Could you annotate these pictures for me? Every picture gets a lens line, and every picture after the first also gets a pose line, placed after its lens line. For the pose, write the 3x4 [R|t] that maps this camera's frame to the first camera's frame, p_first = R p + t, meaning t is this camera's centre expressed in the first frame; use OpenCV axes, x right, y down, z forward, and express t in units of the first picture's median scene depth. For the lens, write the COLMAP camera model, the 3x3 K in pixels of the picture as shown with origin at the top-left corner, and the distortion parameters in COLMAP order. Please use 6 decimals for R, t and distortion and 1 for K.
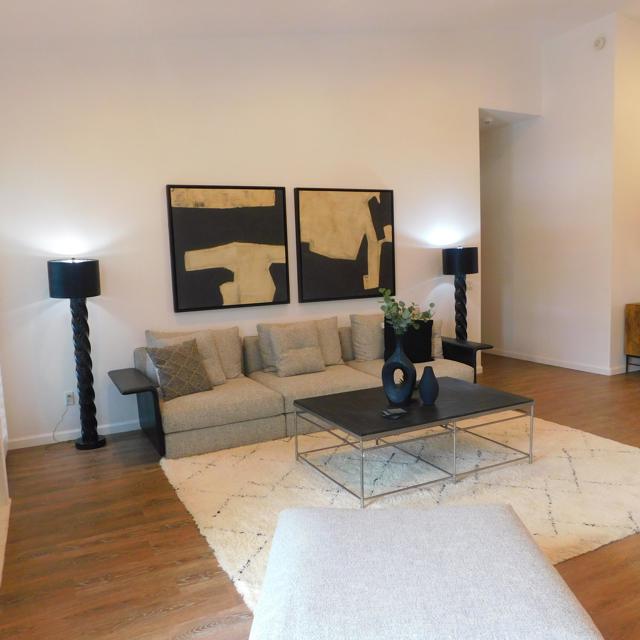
lens RADIAL K [[565.1, 0, 320.0], [0, 565.1, 320.0], [0, 0, 1]] dist [-0.046085, 0.013700]
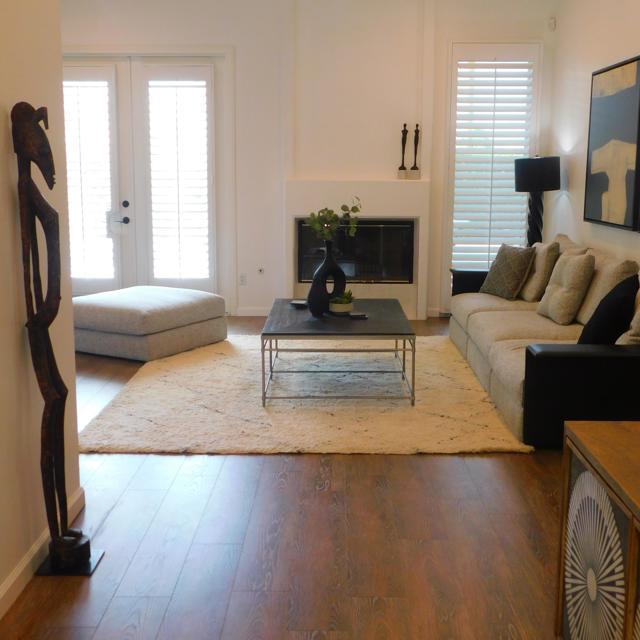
lens RADIAL K [[919.1, 0, 320.0], [0, 919.1, 320.0], [0, 0, 1]] dist [0.005810, -0.008335]
pose [[-0.463543, 0.183825, -0.866796, 1.108830], [-0.084905, 0.964527, 0.249957, -0.172572], [0.881997, 0.189462, -0.431492, 1.186728]]
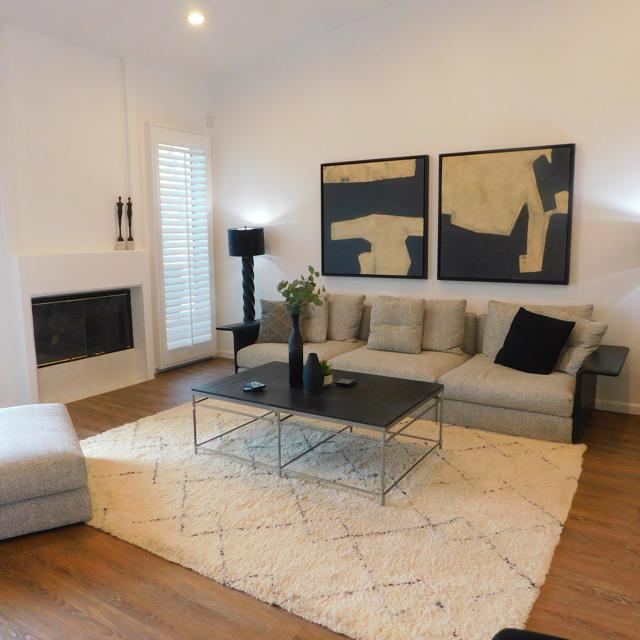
lens RADIAL K [[565.1, 0, 320.0], [0, 565.1, 320.0], [0, 0, 1]] dist [-0.046085, 0.013700]
pose [[0.518803, 0.159008, -0.839976, 0.672852], [-0.105663, 0.986943, 0.121568, -0.059197], [0.848339, 0.025684, 0.528831, 0.359613]]
